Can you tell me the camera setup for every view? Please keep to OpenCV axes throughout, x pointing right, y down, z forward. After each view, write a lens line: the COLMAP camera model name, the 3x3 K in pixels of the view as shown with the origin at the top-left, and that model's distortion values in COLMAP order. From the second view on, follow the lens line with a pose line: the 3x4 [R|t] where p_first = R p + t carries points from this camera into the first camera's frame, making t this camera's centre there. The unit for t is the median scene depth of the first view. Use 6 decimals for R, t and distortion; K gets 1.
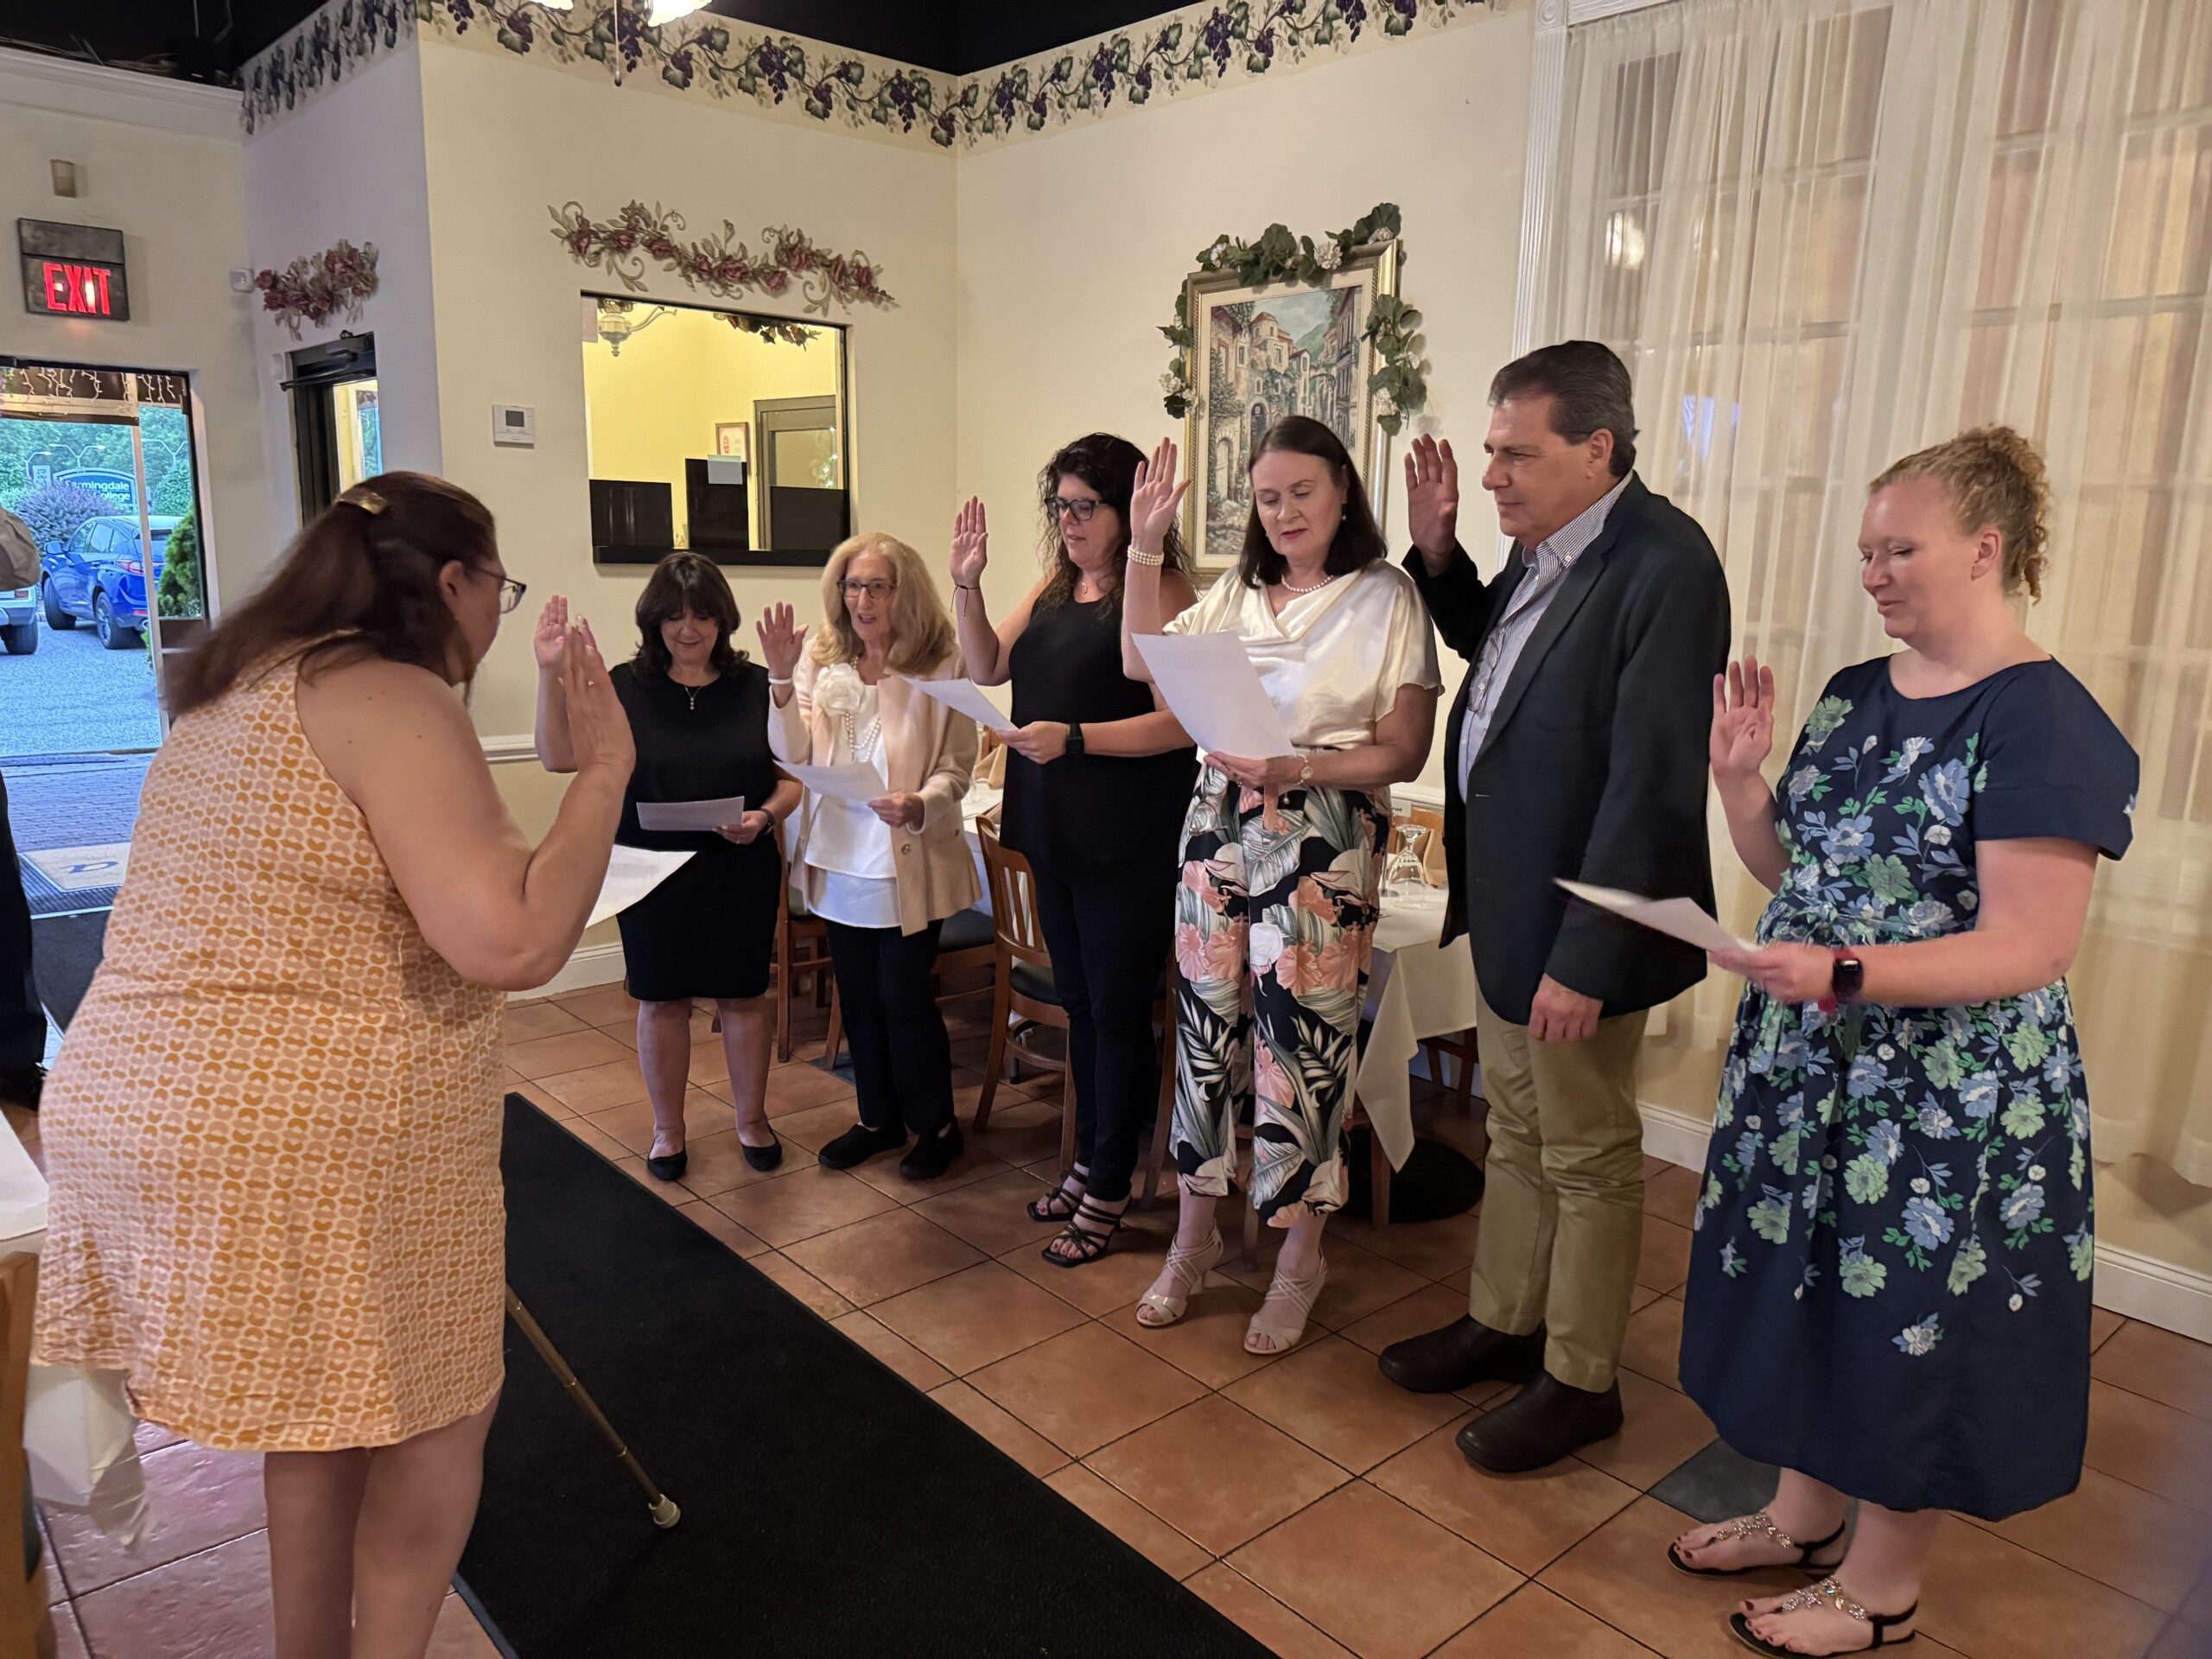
lens RADIAL K [[1542.0, 0, 1049.0], [0, 1542.0, 831.6], [0, 0, 1]] dist [0.025812, -0.020988]
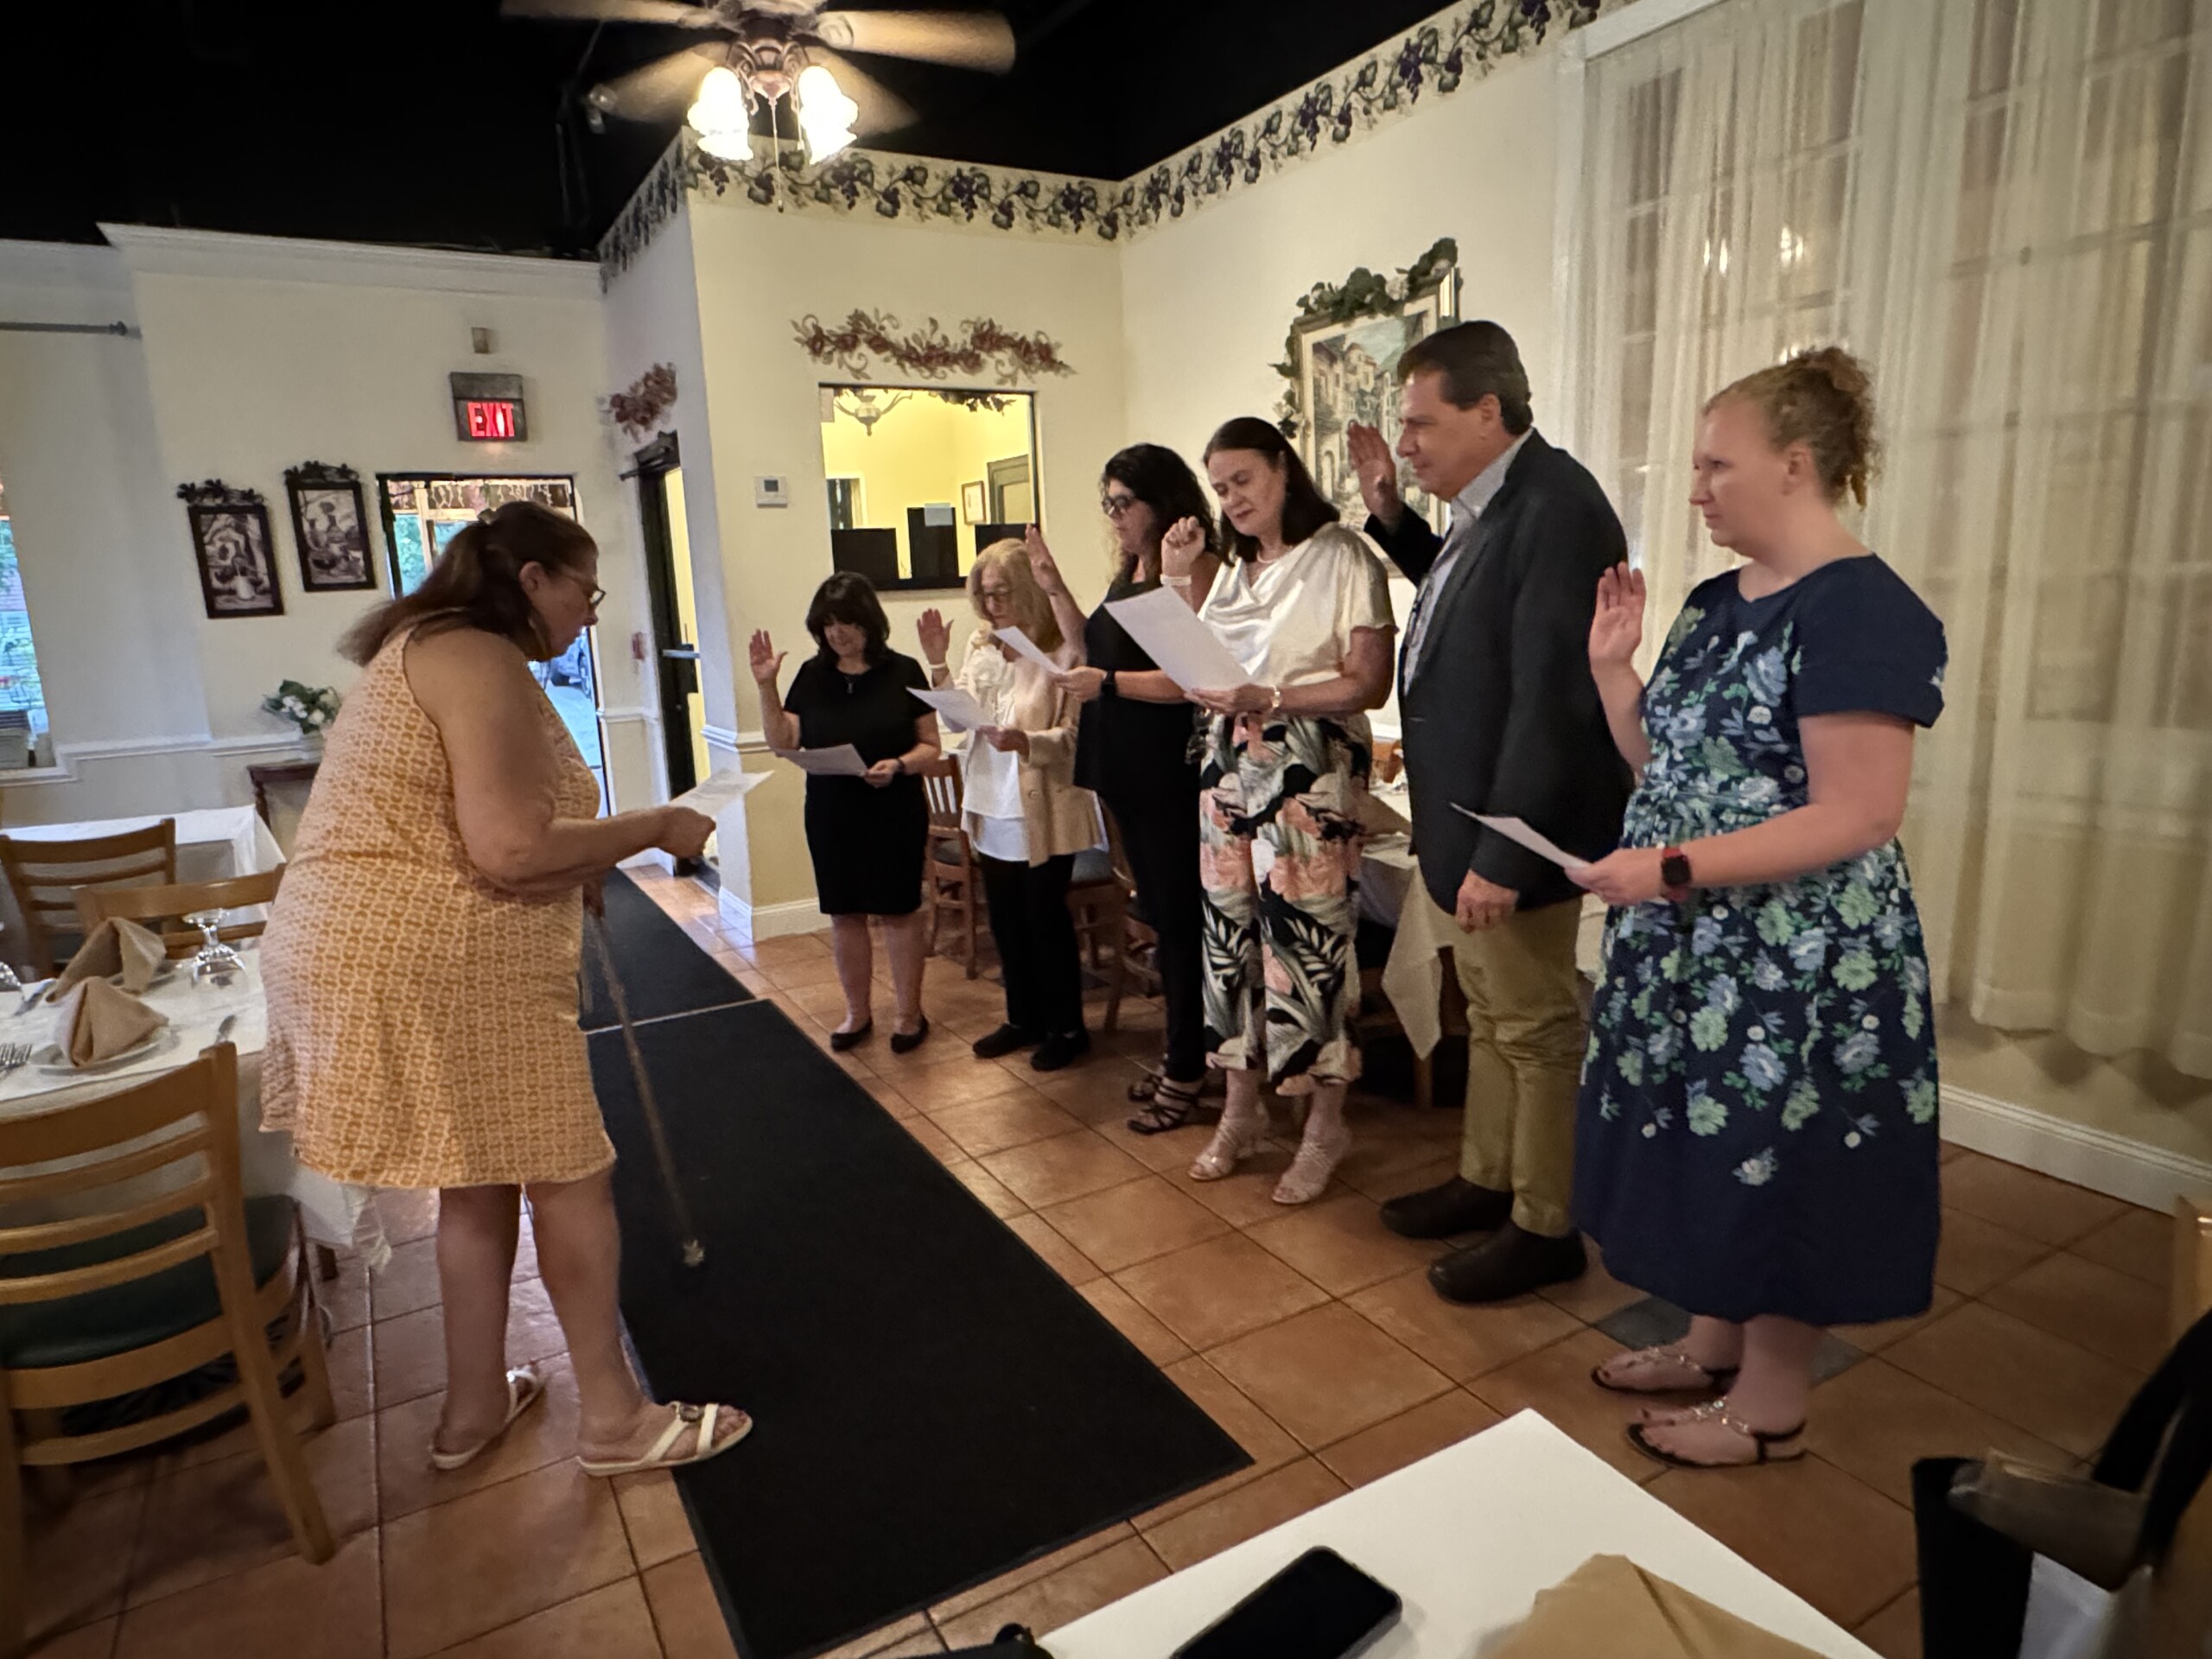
lens RADIAL K [[1295.8, 0, 1067.5], [0, 1295.8, 814.7], [0, 0, 1]] dist [0.008066, 0.003376]
pose [[0.977355, -0.025310, -0.210089, 0.195056], [0.022323, 0.999613, -0.016574, 0.053366], [0.210427, 0.011509, 0.977542, -0.010139]]
